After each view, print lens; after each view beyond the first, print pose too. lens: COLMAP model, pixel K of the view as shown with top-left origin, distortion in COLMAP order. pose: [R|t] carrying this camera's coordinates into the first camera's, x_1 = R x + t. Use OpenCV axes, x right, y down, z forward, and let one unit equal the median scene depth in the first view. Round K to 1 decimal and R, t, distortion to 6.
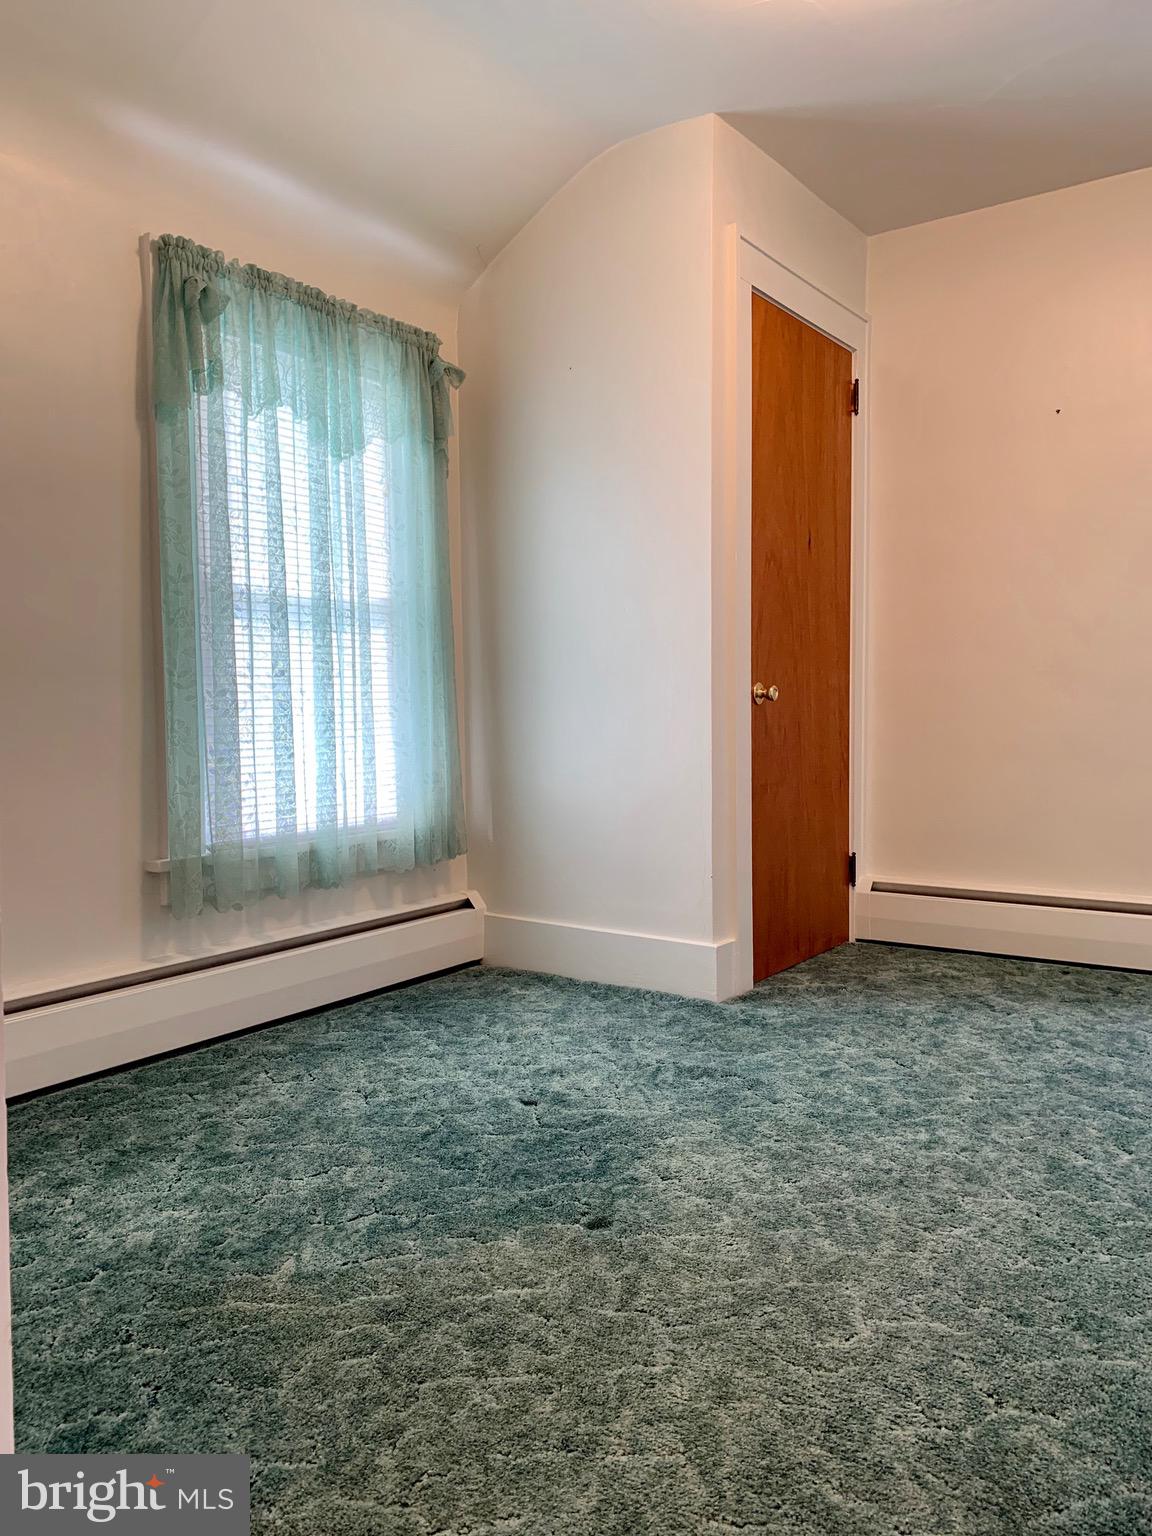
lens RADIAL K [[1175.0, 0, 590.8], [0, 1175.0, 757.5], [0, 0, 1]] dist [0.019795, -0.016133]
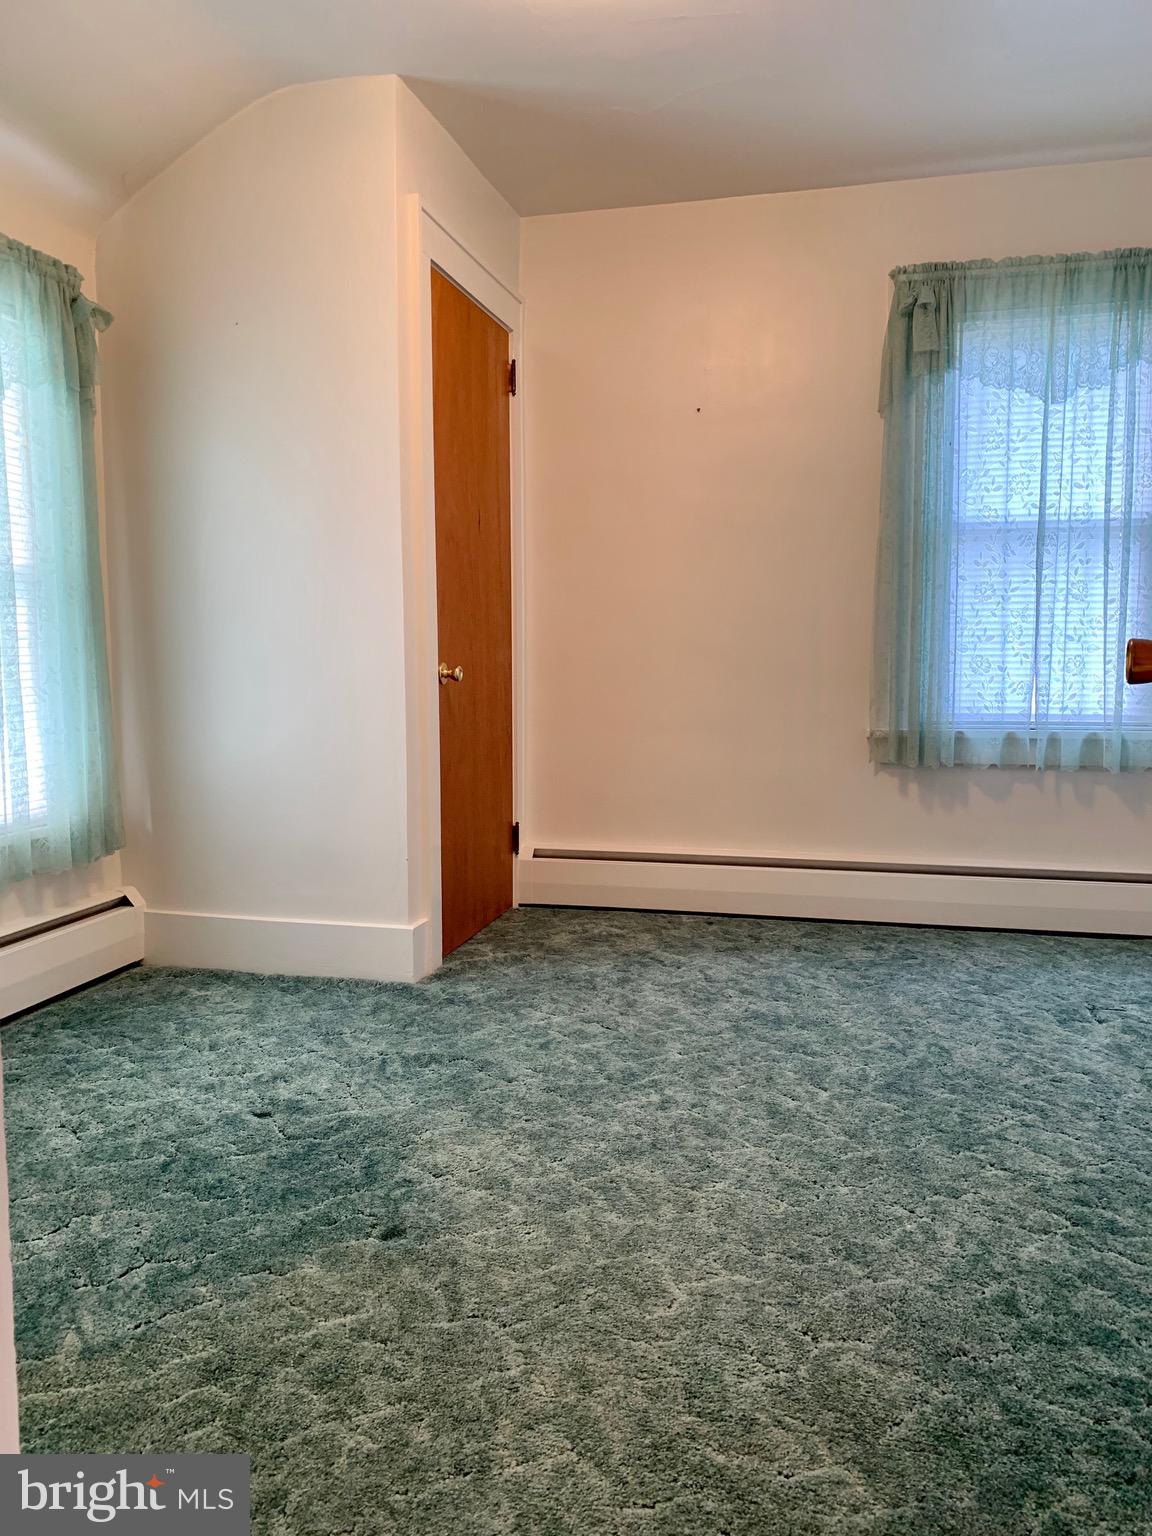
lens RADIAL K [[1175.0, 0, 590.8], [0, 1175.0, 757.5], [0, 0, 1]] dist [0.019795, -0.016133]
pose [[0.934295, -0.026856, 0.355489, -0.145384], [0.011130, 0.998870, 0.046209, -0.040814], [-0.356328, -0.039216, 0.933538, 0.021245]]
